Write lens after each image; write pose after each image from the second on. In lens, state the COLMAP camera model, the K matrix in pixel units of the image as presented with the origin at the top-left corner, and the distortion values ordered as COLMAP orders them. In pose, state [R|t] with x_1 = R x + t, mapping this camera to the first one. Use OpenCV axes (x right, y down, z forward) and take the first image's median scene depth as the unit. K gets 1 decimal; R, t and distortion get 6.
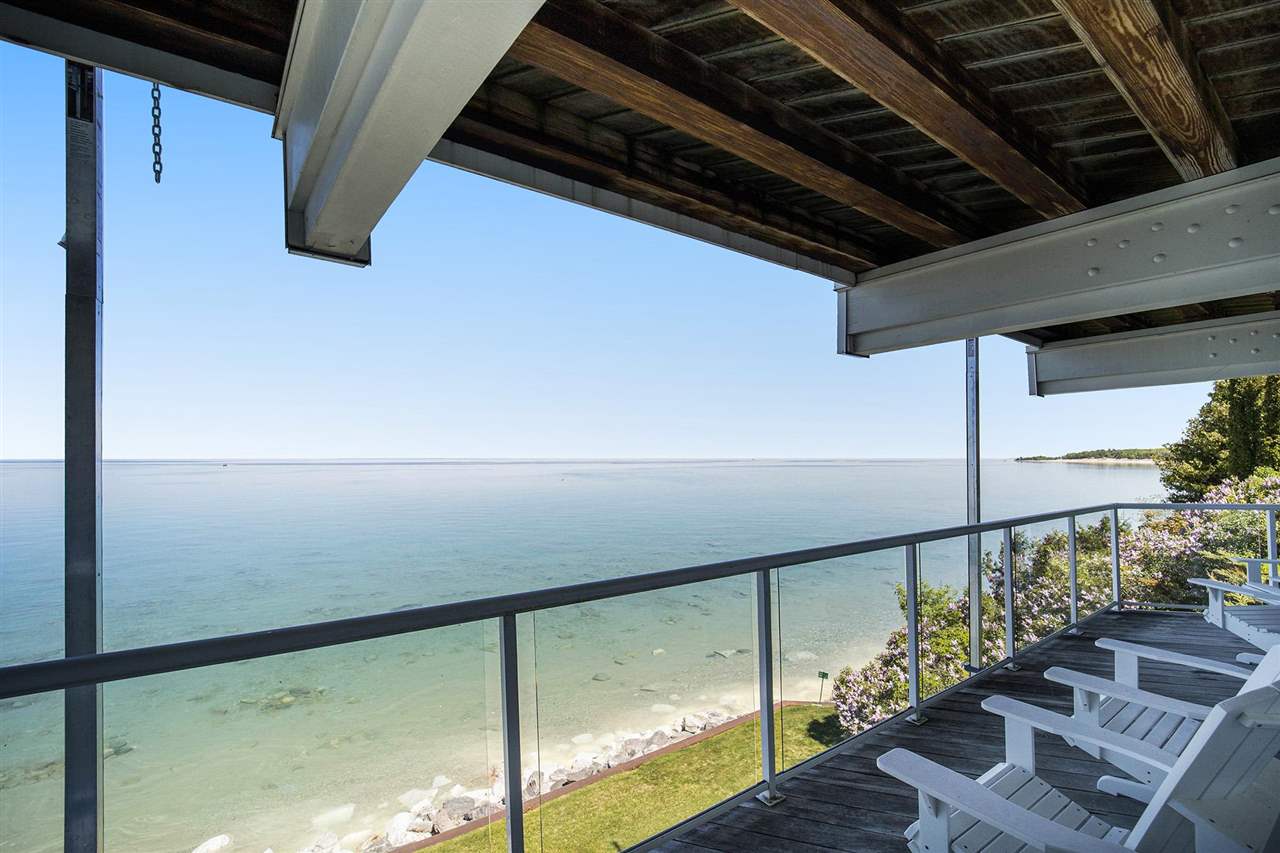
lens RADIAL K [[512.0, 0, 640.0], [0, 512.0, 426.5], [0, 0, 1]] dist [-0.045657, 0.009397]
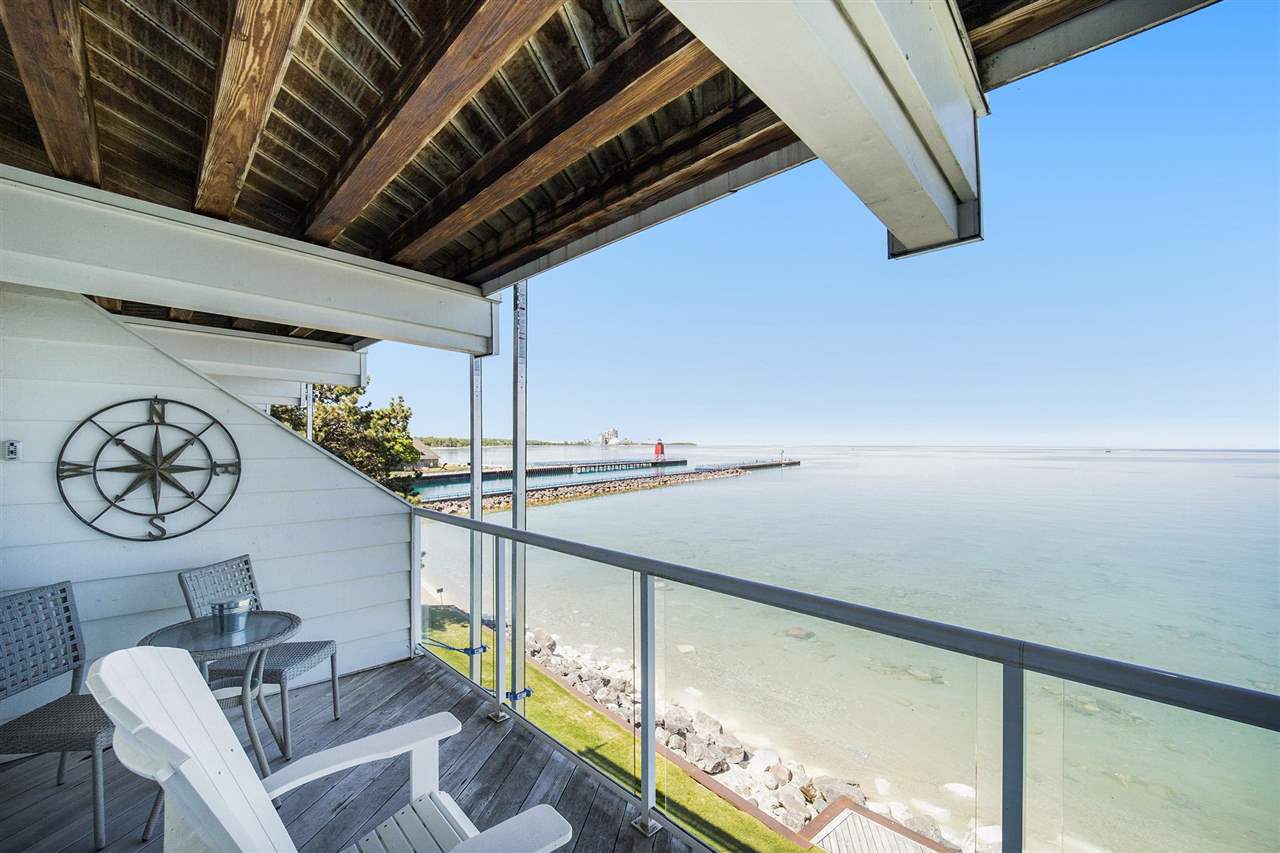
lens RADIAL K [[526.4, 0, 640.0], [0, 526.4, 426.5], [0, 0, 1]] dist [-0.026703, -0.000176]
pose [[0.176309, -0.025036, -0.984017, 1.539631], [0.060069, 0.998087, -0.014631, 0.040031], [0.982500, -0.056529, 0.177475, 1.095799]]
